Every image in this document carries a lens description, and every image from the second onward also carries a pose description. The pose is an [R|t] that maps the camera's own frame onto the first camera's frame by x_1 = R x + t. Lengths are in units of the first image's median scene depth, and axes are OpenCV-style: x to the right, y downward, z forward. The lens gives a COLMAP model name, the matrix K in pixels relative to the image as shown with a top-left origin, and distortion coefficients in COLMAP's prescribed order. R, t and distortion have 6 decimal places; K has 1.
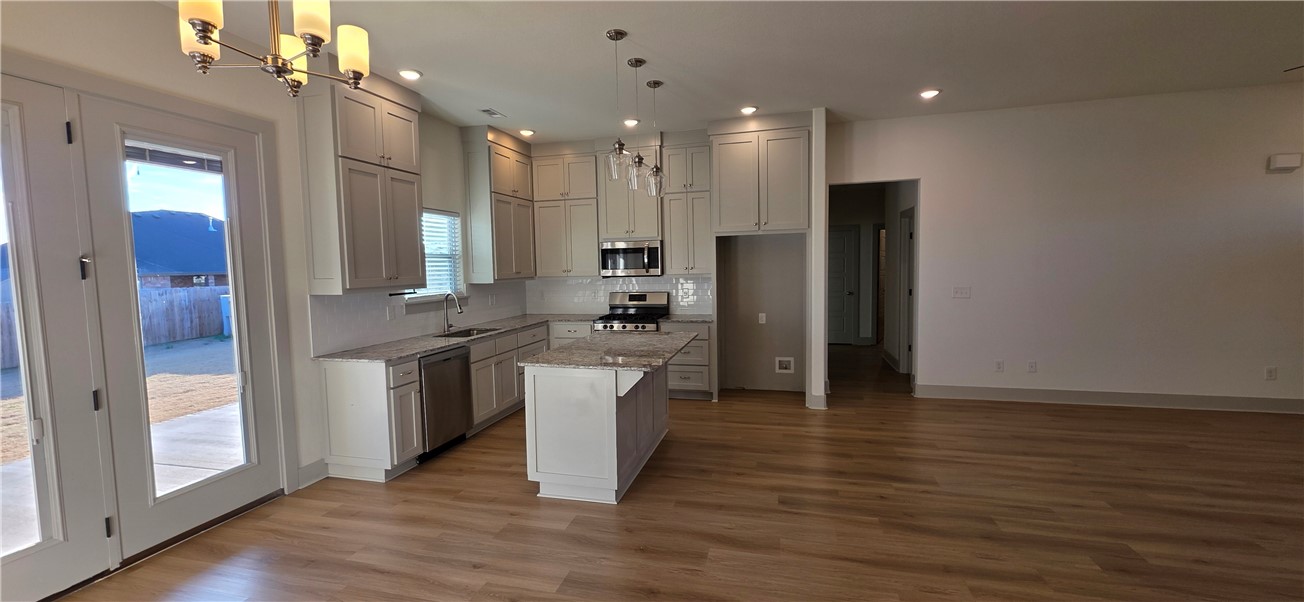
lens RADIAL K [[520.6, 0, 650.9], [0, 520.6, 295.3], [0, 0, 1]] dist [0.001972, 0.000158]
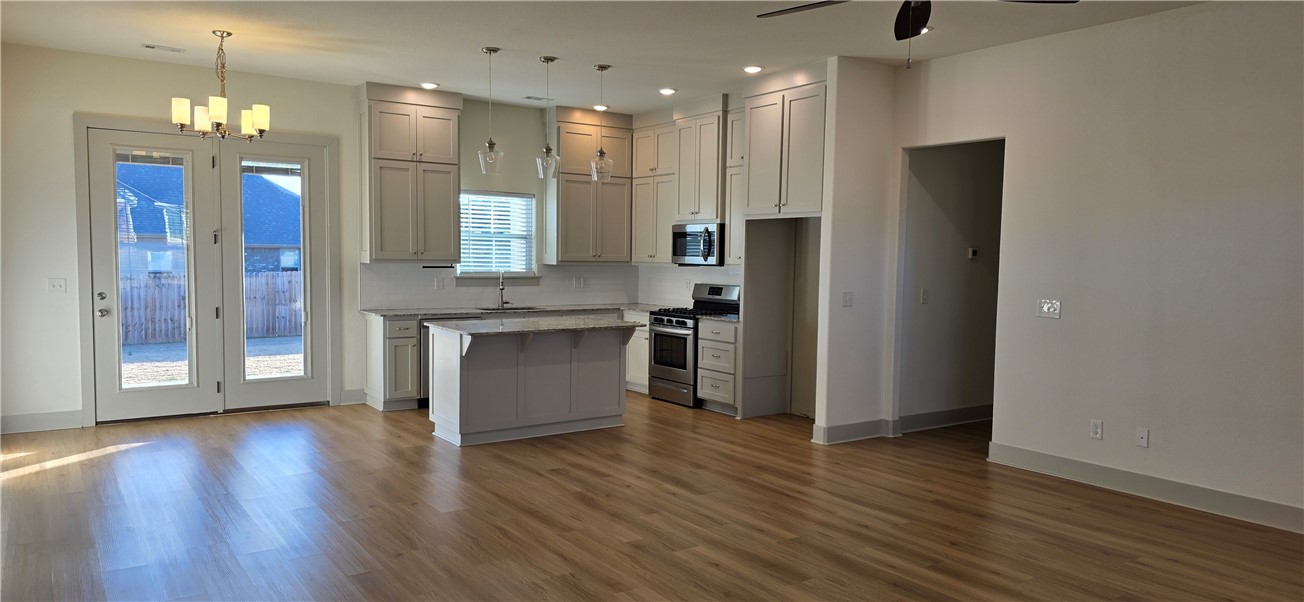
lens RADIAL K [[873.6, 0, 652.2], [0, 873.6, 302.9], [0, 0, 1]] dist [0.044213, -0.004481]
pose [[0.764992, 0.070426, -0.640177, 1.241496], [-0.071526, 0.997144, 0.024225, -0.005352], [0.640055, 0.027258, 0.767845, -0.217196]]
